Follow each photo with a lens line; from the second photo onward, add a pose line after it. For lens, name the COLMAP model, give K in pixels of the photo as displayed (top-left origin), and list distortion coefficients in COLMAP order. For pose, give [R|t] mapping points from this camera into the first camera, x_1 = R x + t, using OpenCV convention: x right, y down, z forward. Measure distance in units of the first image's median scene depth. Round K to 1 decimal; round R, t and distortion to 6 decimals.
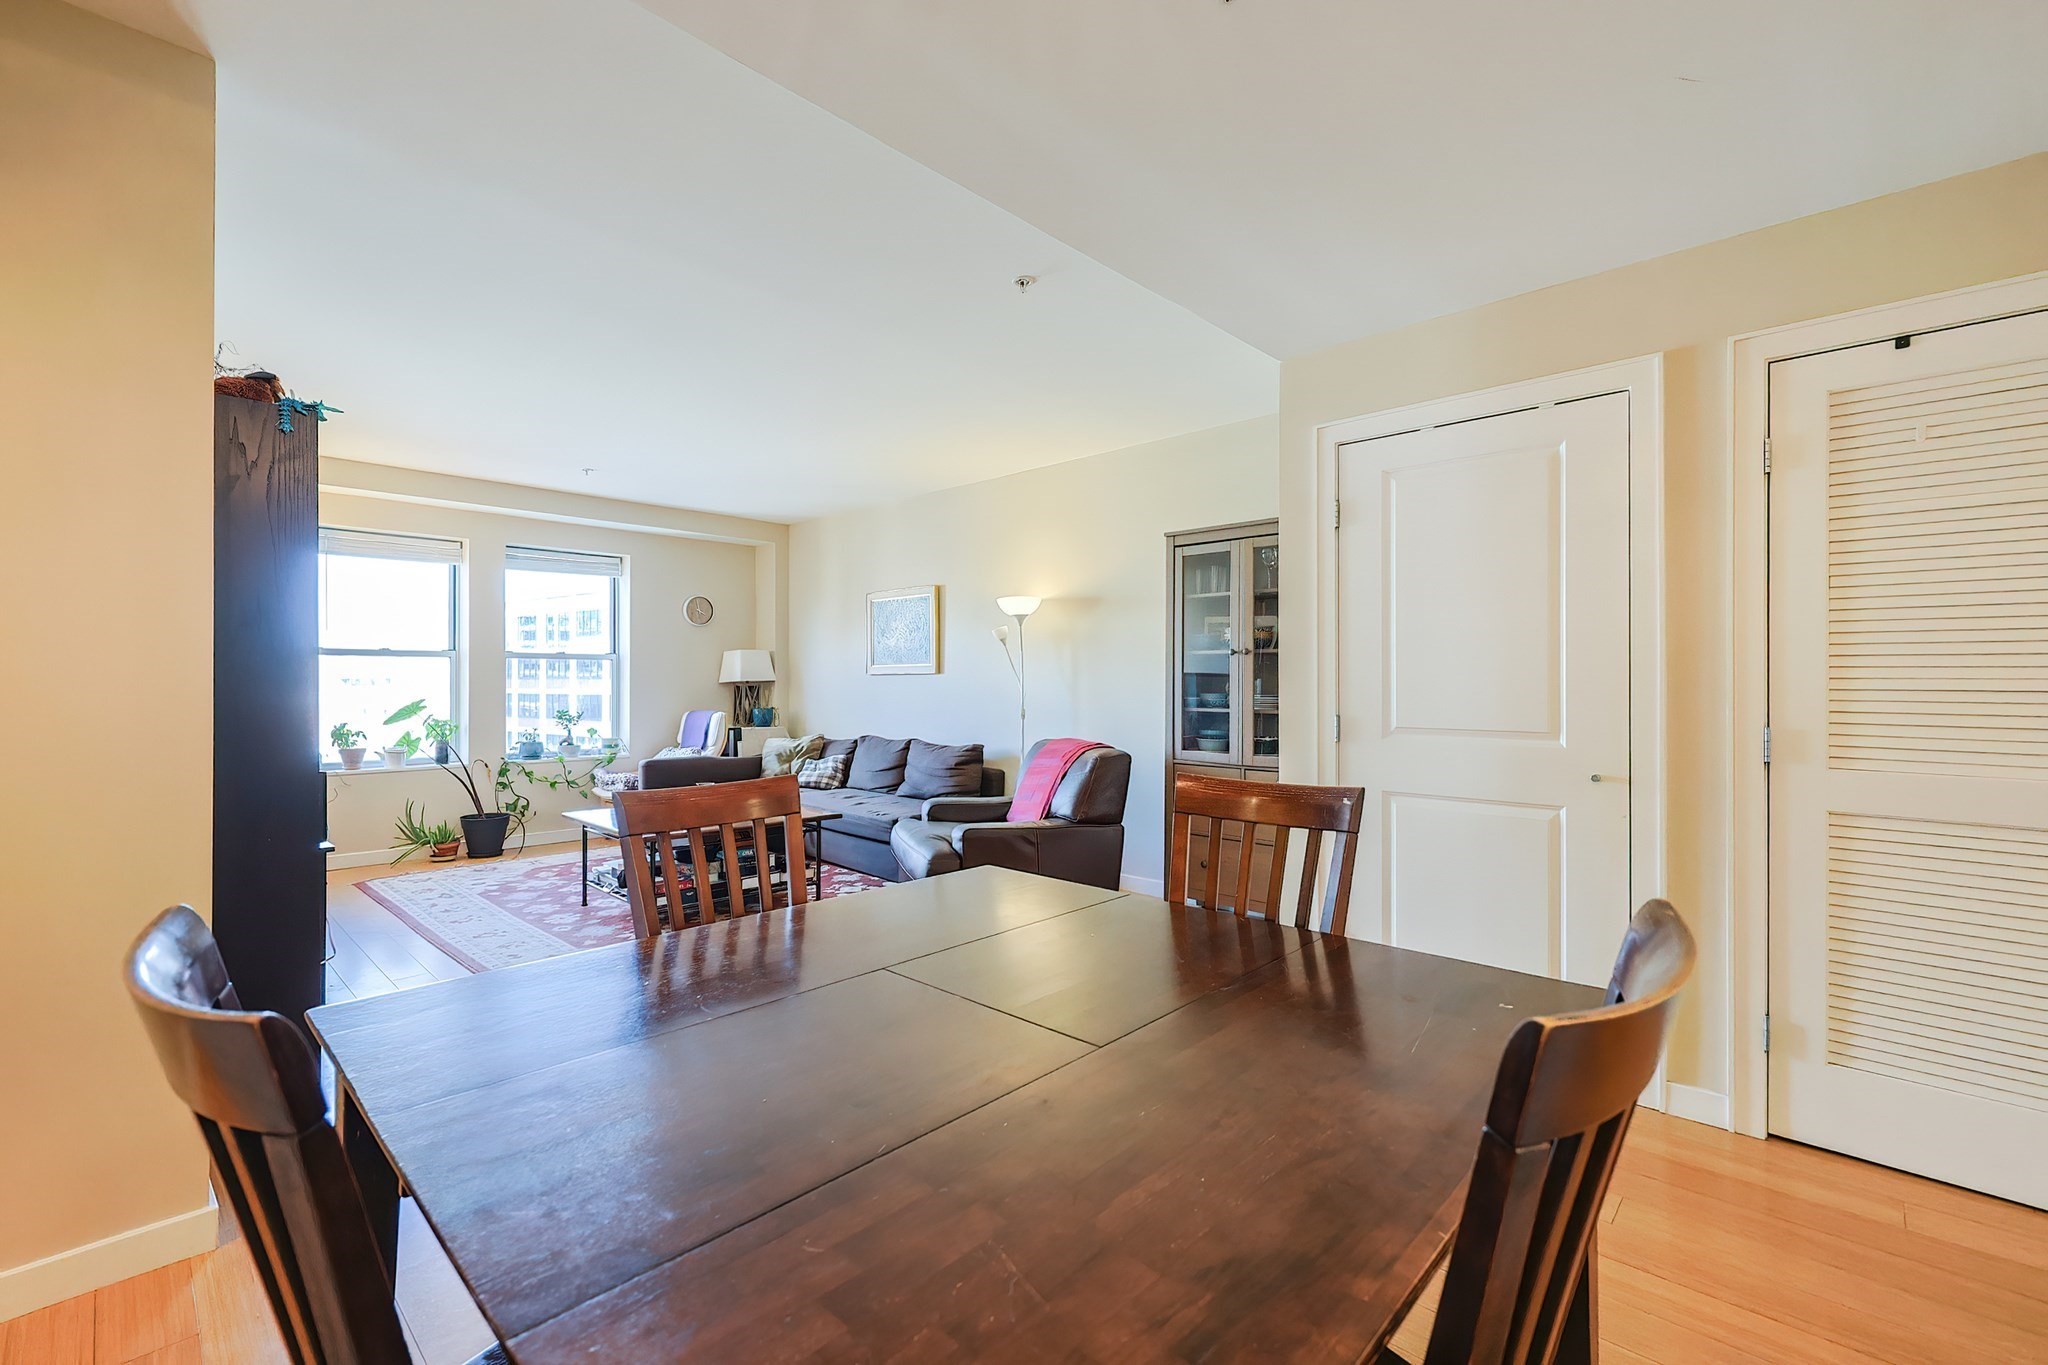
lens RADIAL K [[865.1, 0, 1006.6], [0, 865.1, 683.3], [0, 0, 1]] dist [0.003522, 0.000363]
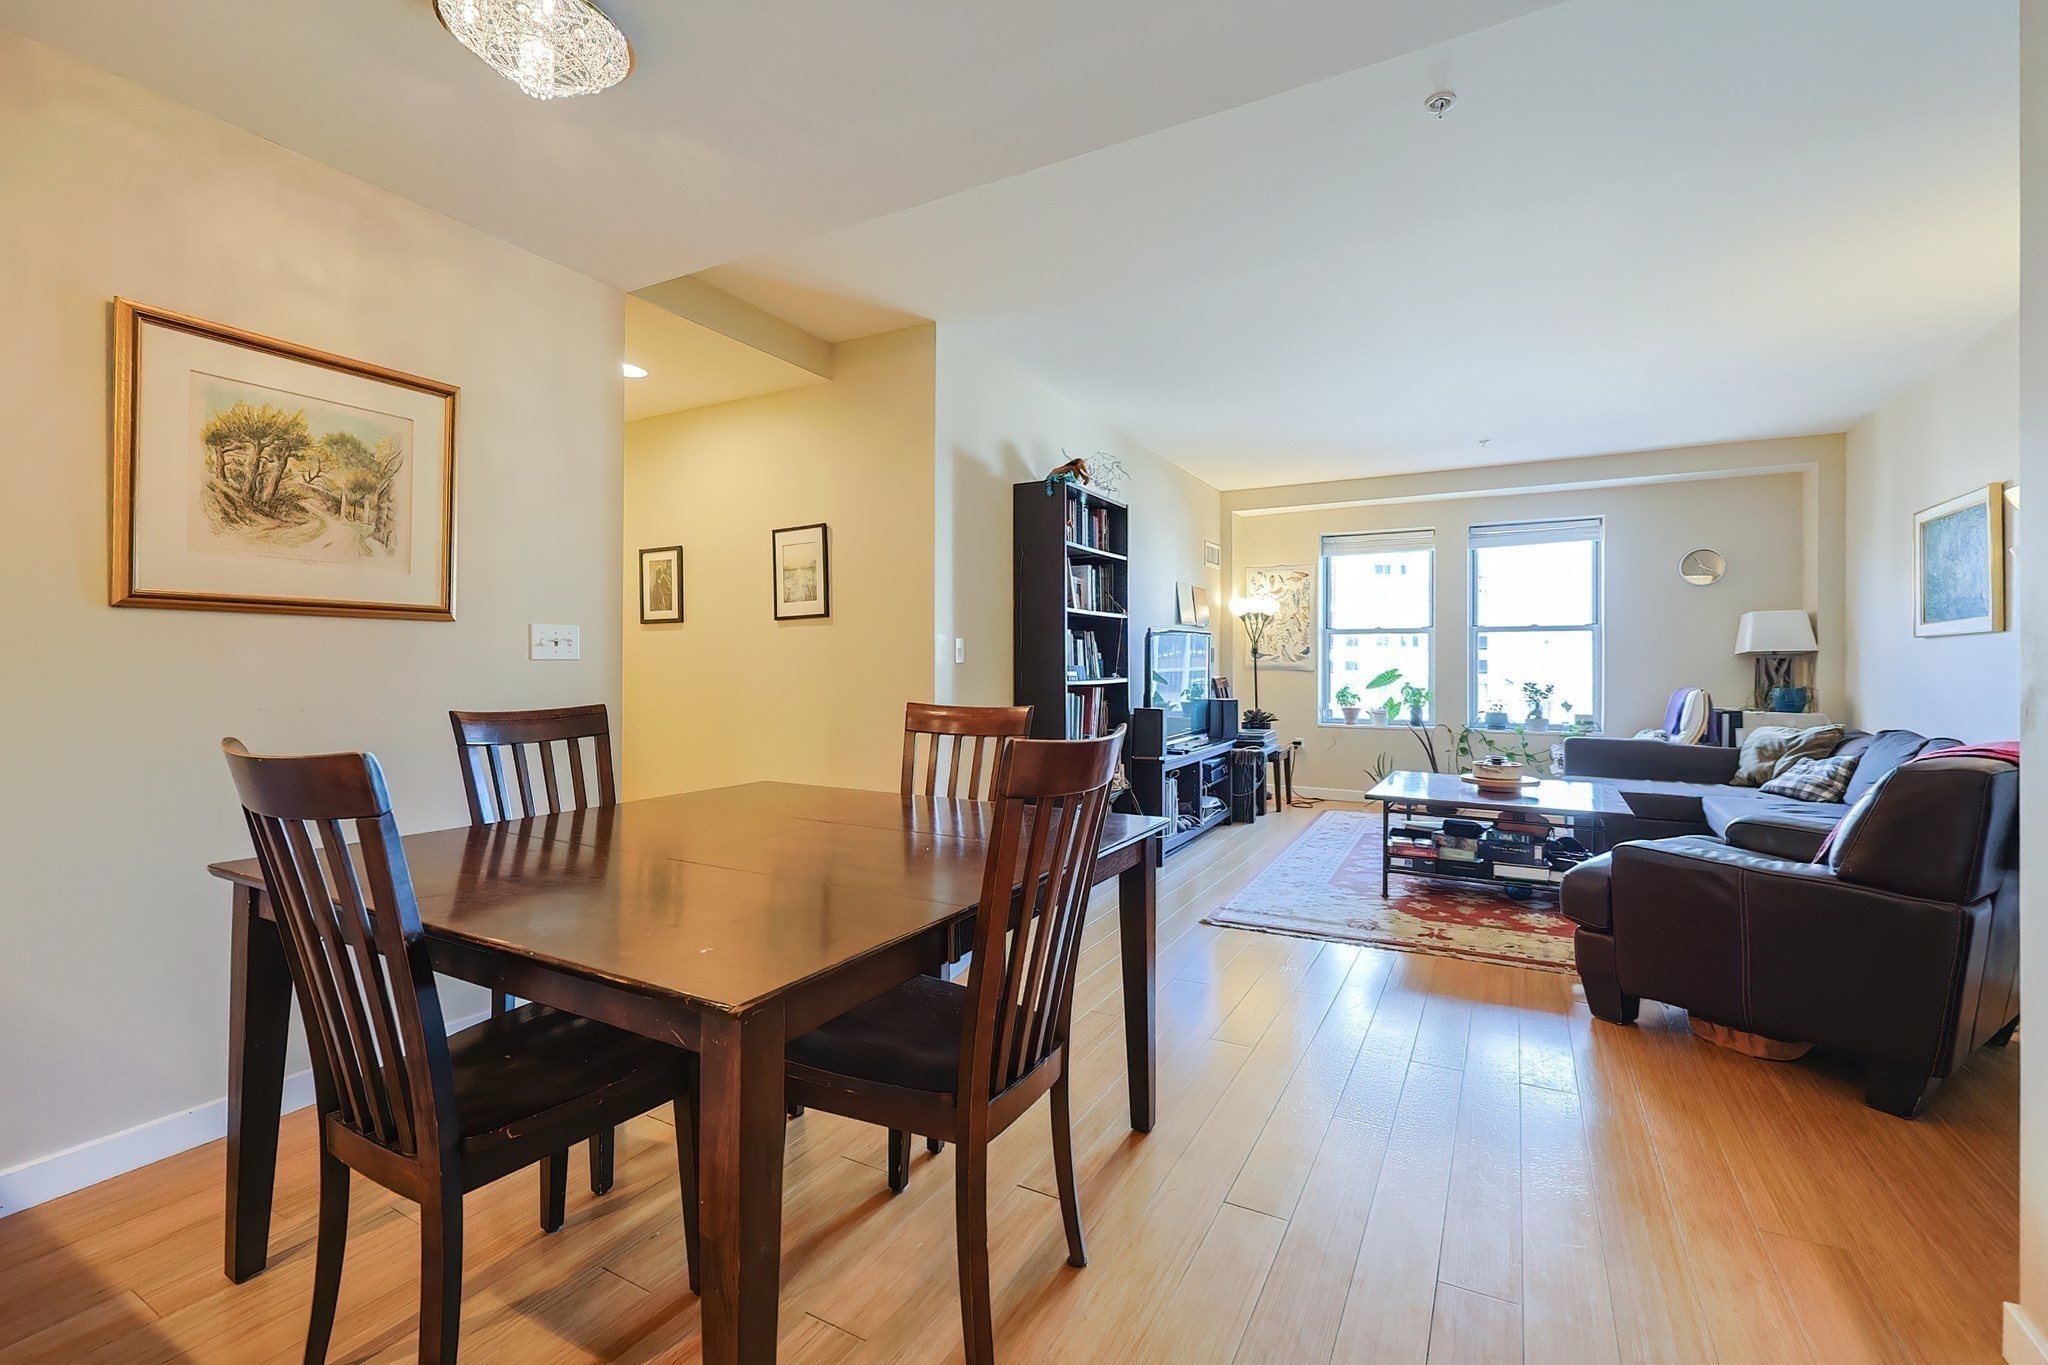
lens RADIAL K [[865.8, 0, 1039.0], [0, 865.8, 667.9], [0, 0, 1]] dist [-0.009453, -0.000002]
pose [[0.266070, 0.003562, -0.963947, 0.298827], [-0.003845, 0.999989, 0.002634, 0.014159], [0.963946, 0.003006, 0.266081, 0.205633]]
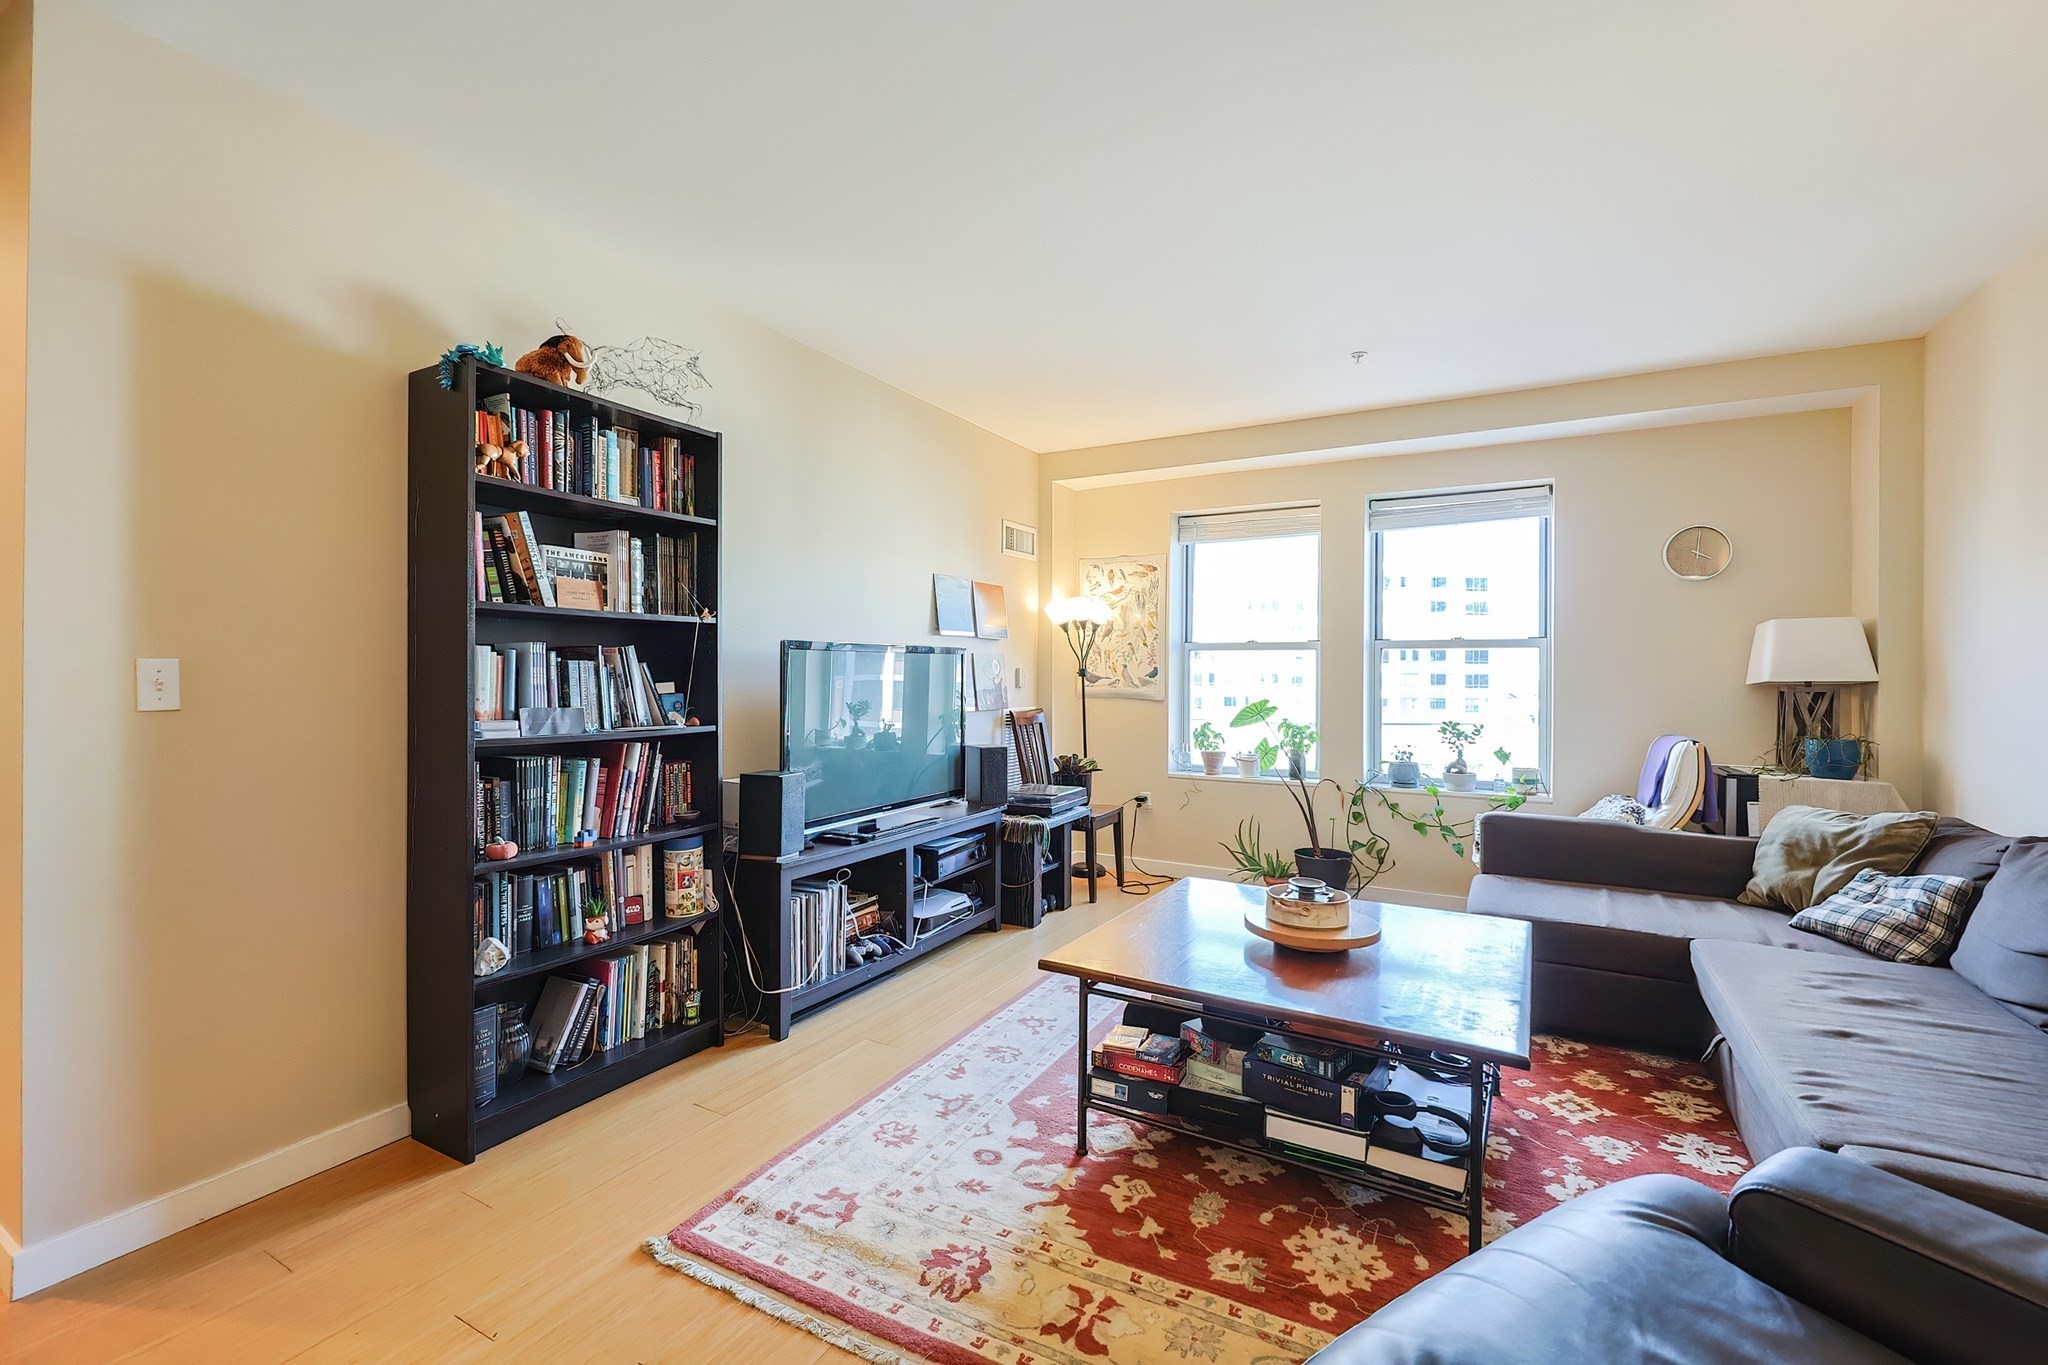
lens RADIAL K [[862.9, 0, 1043.8], [0, 862.9, 677.3], [0, 0, 1]] dist [-0.002732, -0.000531]
pose [[0.265991, 0.003000, -0.963971, 0.067847], [-0.009494, 0.999955, 0.000492, -0.001418], [0.963929, 0.009021, 0.266007, 0.522976]]
